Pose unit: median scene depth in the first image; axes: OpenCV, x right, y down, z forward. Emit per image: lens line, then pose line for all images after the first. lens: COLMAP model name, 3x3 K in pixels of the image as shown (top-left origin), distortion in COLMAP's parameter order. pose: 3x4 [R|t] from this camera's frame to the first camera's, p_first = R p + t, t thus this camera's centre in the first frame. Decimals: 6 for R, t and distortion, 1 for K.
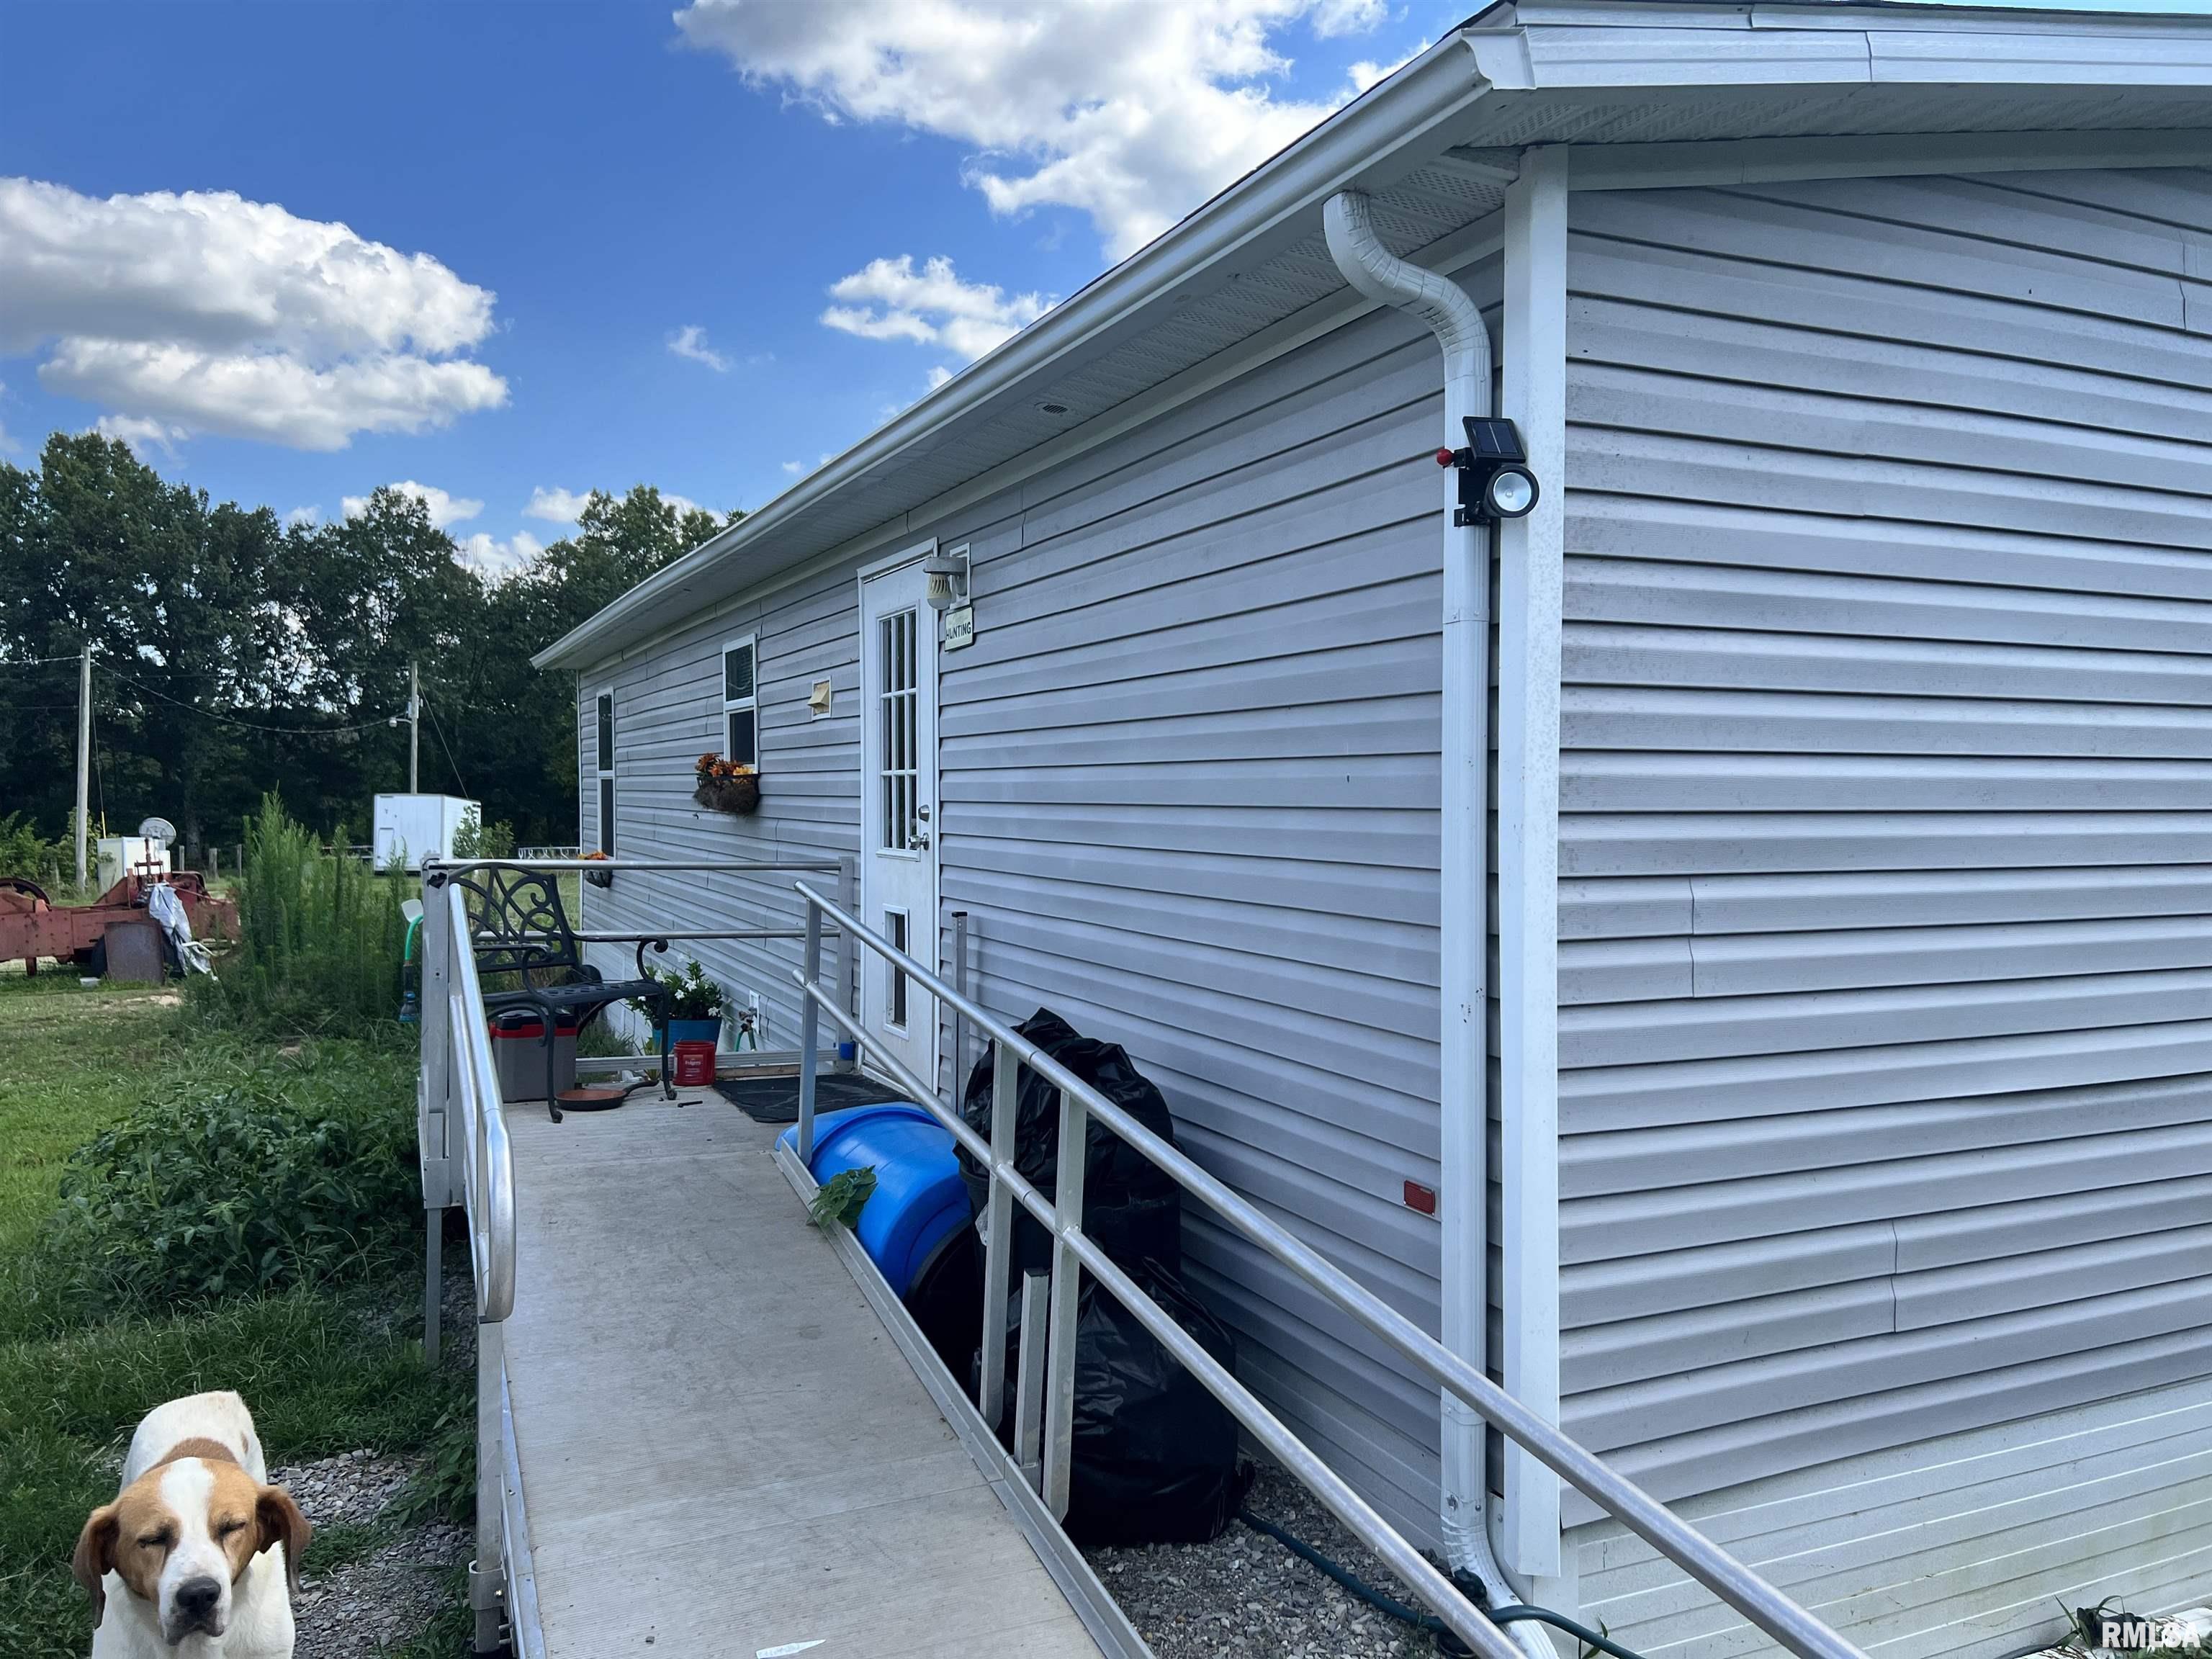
lens RADIAL K [[1722.7, 0, 1106.0], [0, 1722.7, 829.5], [0, 0, 1]] dist [0.027194, -0.006679]
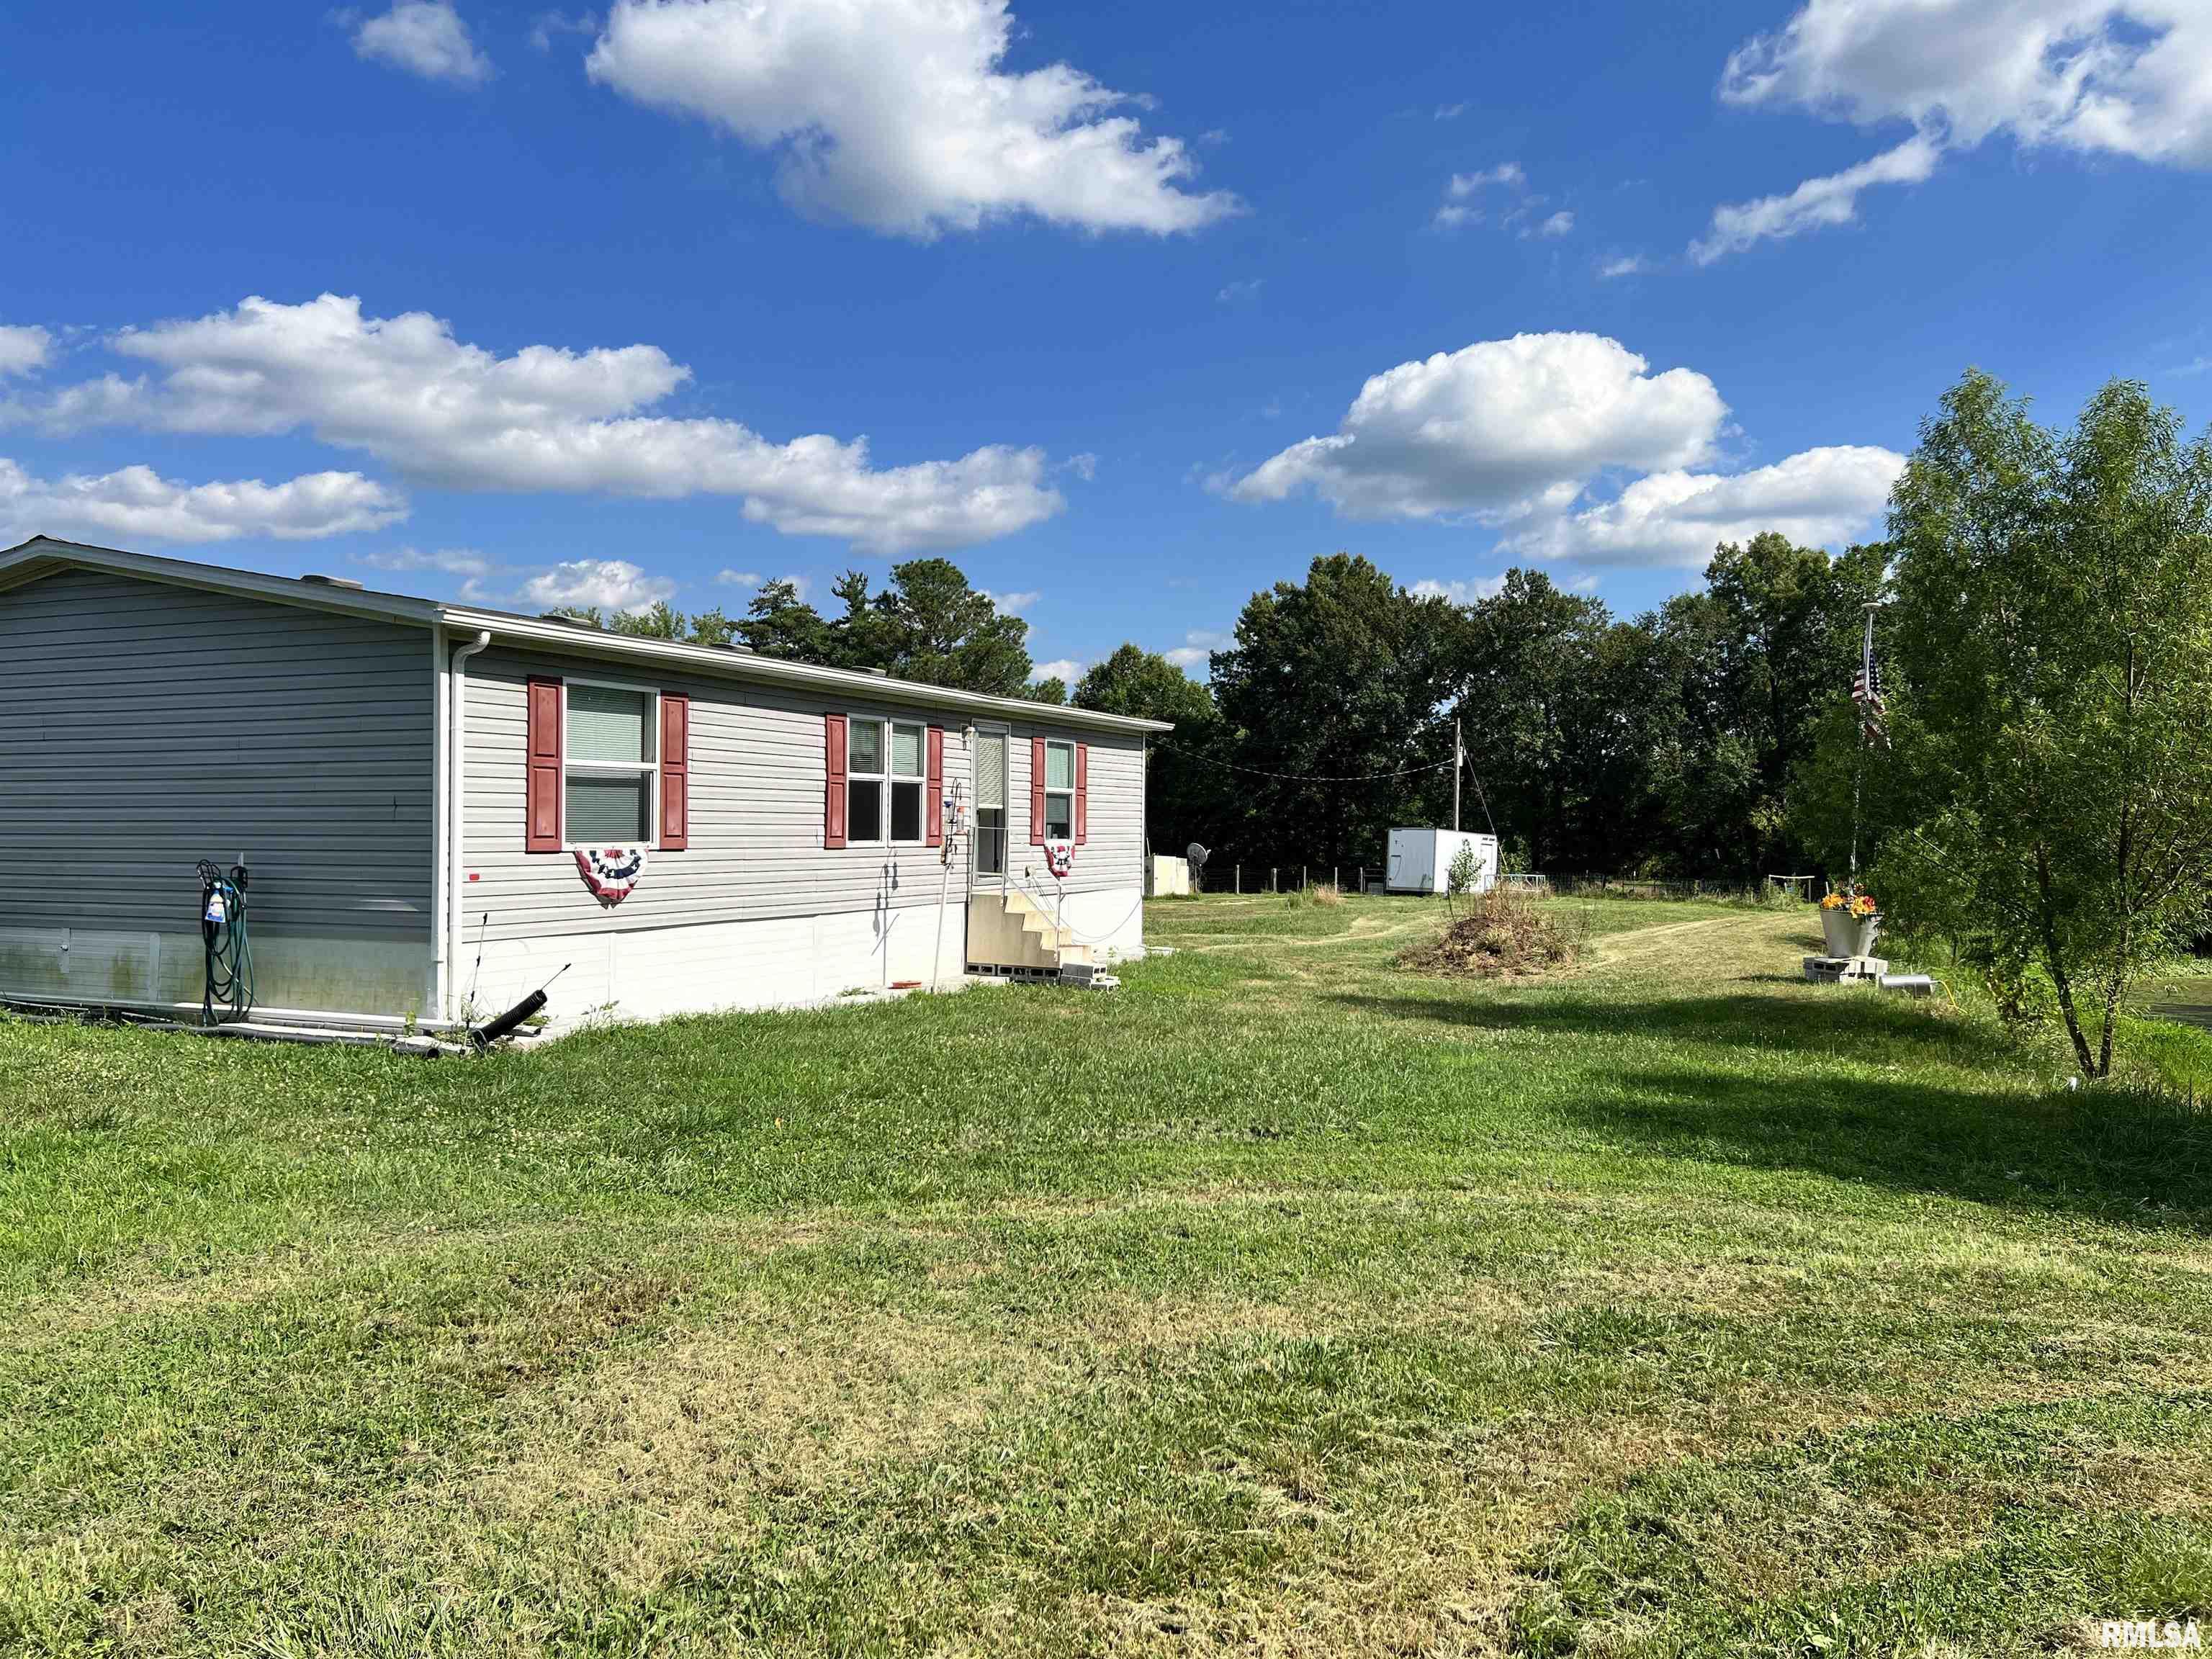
lens RADIAL K [[1700.4, 0, 1116.9], [0, 1700.4, 842.0], [0, 0, 1]] dist [0.050874, -0.042428]
pose [[0.680903, 0.004879, -0.732357, 0.295918], [-0.020429, 0.999715, -0.012333, 0.007147], [0.732088, 0.023359, 0.680809, 0.036069]]
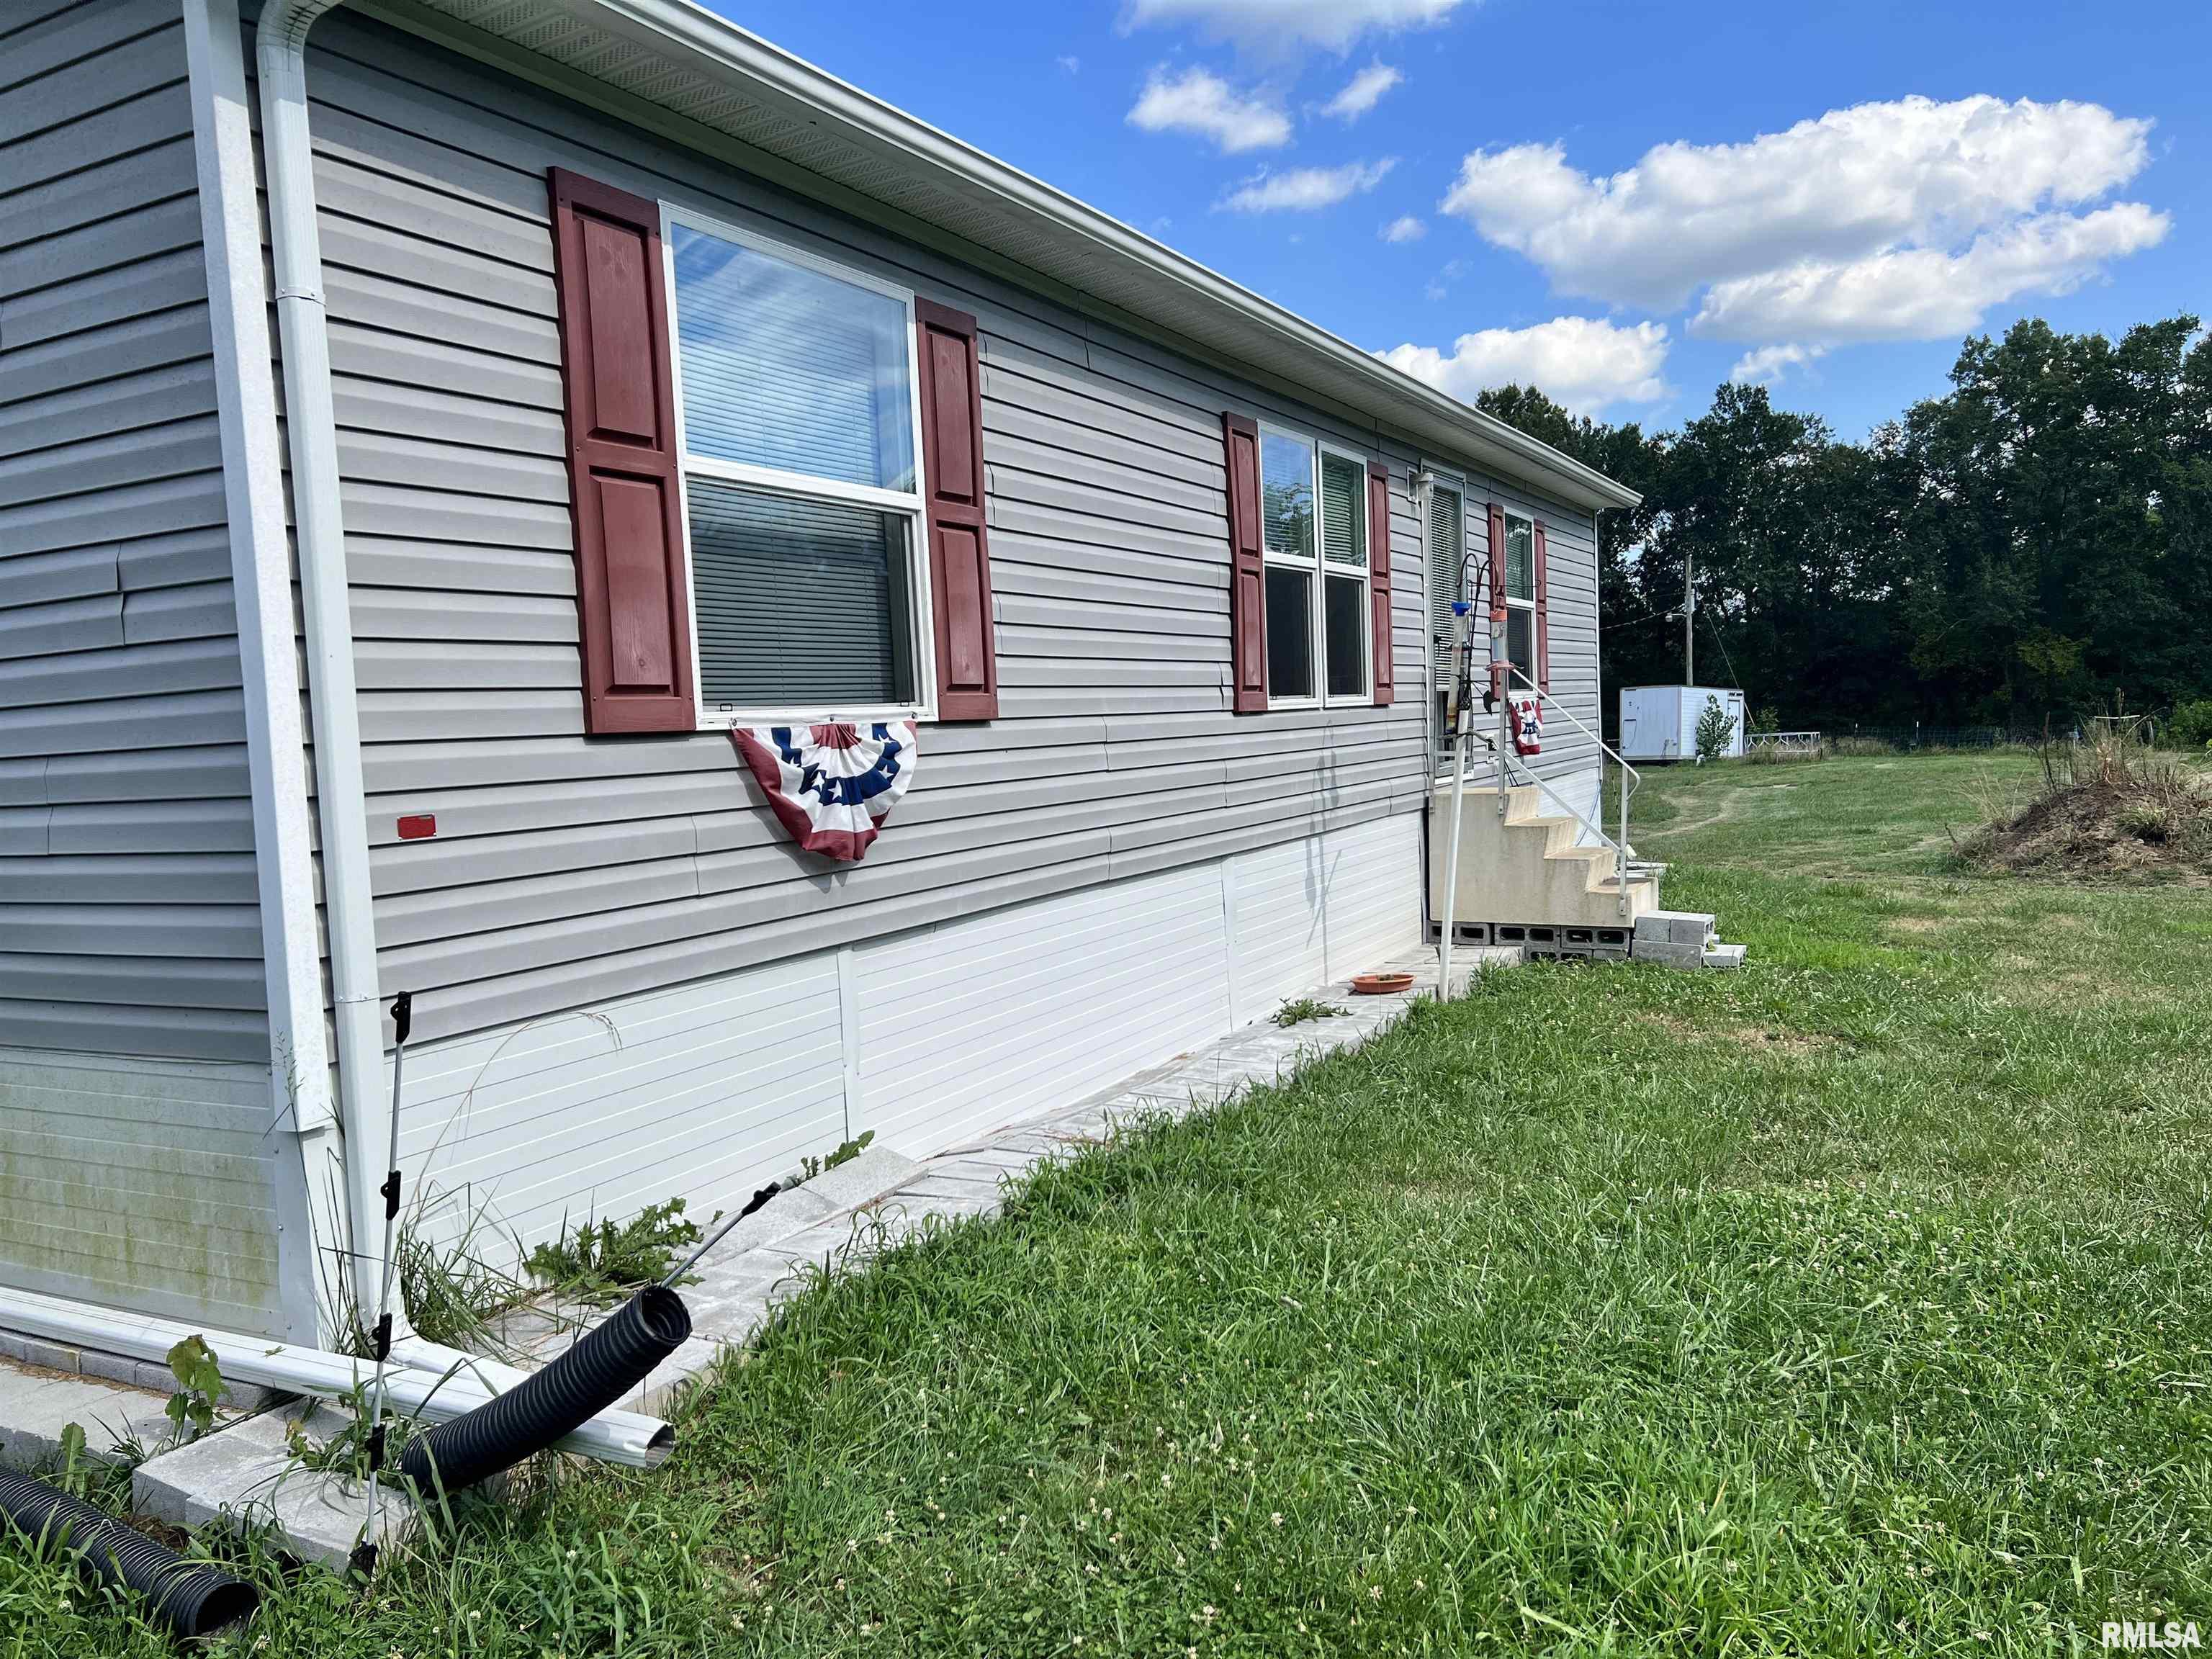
lens RADIAL K [[1700.4, 0, 1116.9], [0, 1700.4, 842.0], [0, 0, 1]] dist [0.050874, -0.042428]
pose [[0.634544, 0.018220, -0.772672, 0.166489], [0.033413, 0.998141, 0.050976, 0.008526], [0.772164, -0.058164, 0.632755, 0.095372]]
